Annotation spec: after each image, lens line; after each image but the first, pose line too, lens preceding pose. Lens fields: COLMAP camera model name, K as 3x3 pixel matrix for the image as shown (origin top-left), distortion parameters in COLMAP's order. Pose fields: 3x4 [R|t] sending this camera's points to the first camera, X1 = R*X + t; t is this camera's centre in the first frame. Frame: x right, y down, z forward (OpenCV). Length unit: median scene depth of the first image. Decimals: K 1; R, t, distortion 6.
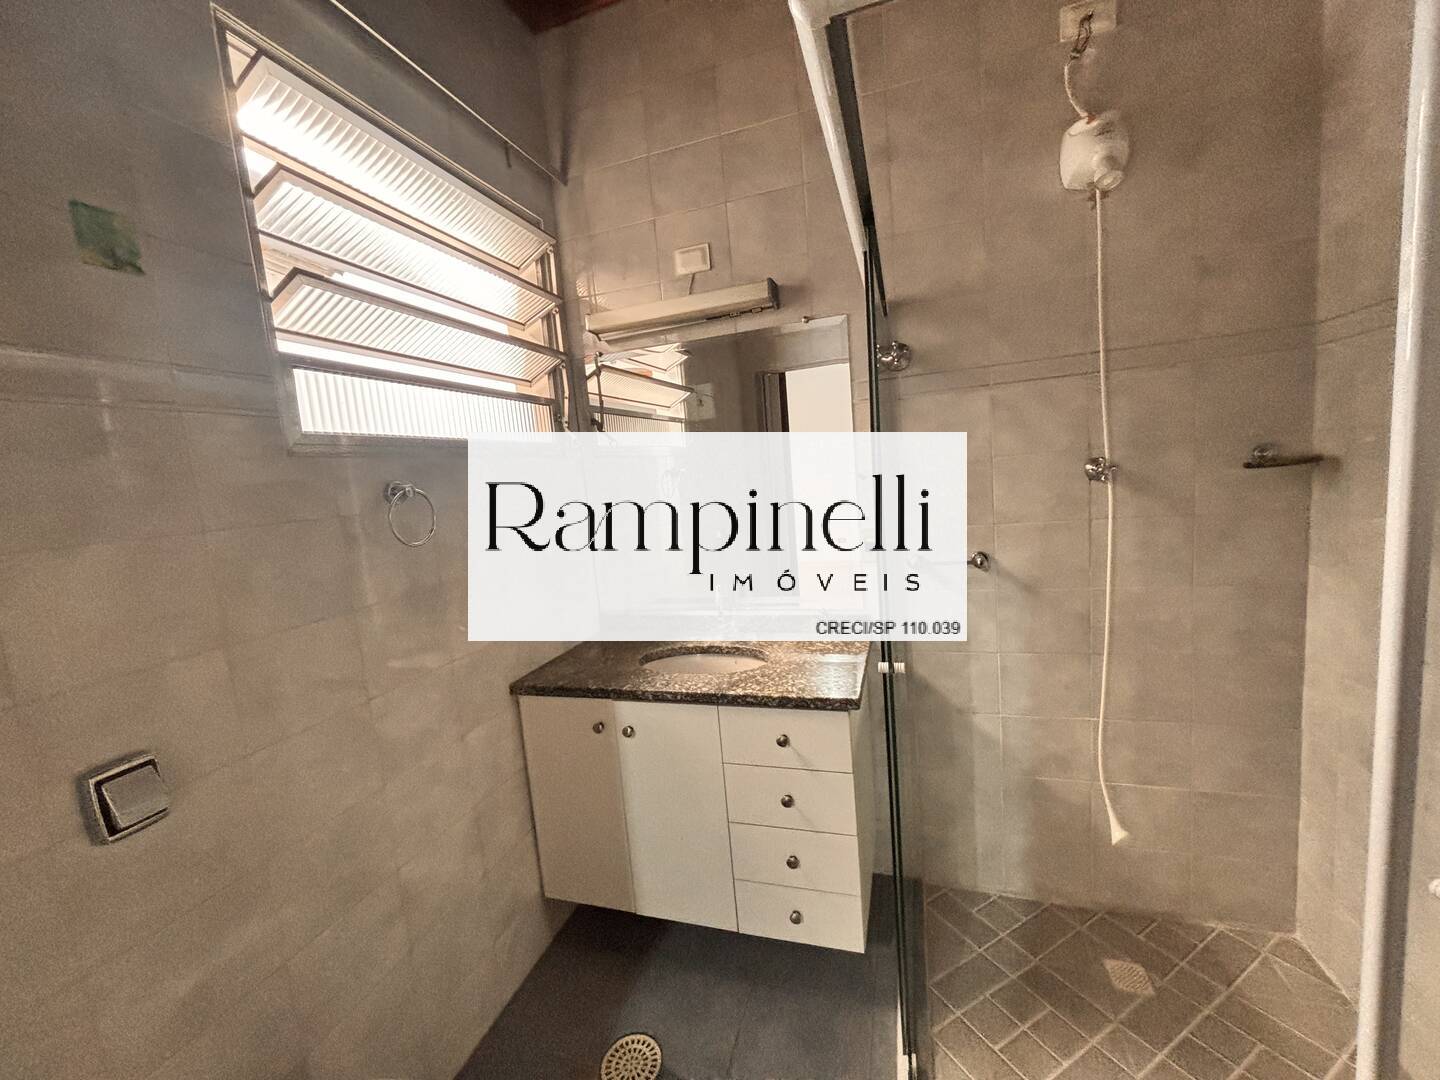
lens RADIAL K [[583.2, 0, 721.4], [0, 583.2, 543.9], [0, 0, 1]] dist [0.007740, -0.002253]
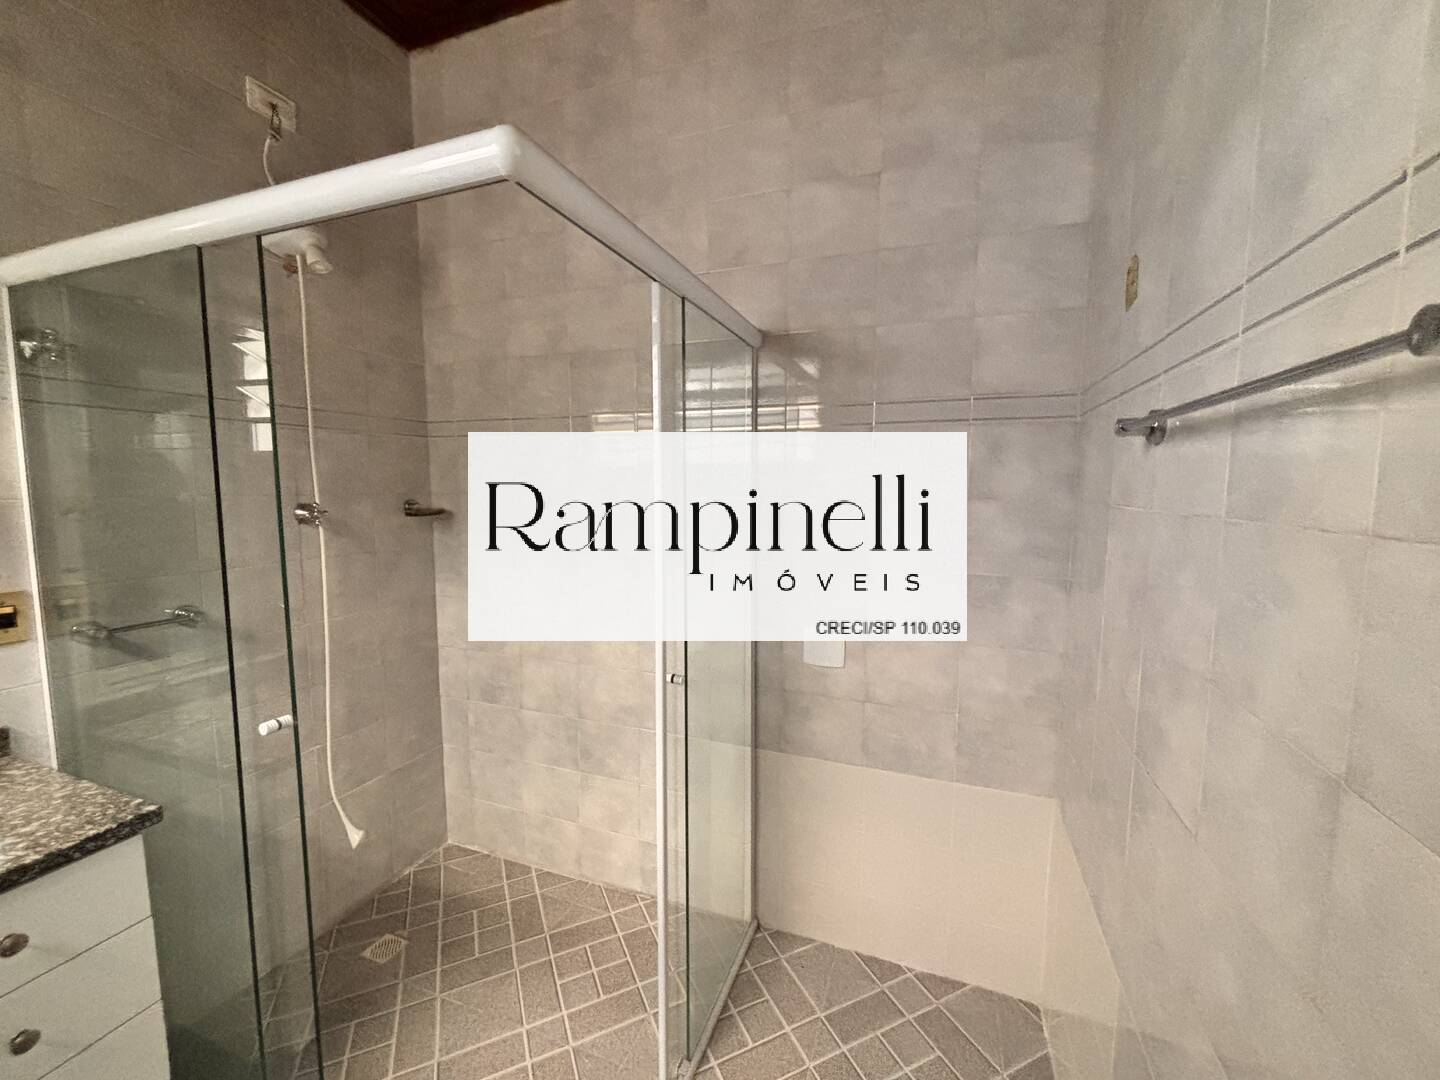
lens RADIAL K [[583.2, 0, 721.3], [0, 583.2, 541.4], [0, 0, 1]] dist [0.007740, -0.002253]
pose [[0.056003, -0.013327, 0.998342, -0.422135], [0.111253, 0.993767, 0.007026, 0.001759], [-0.992213, 0.110675, 0.057136, 0.184276]]
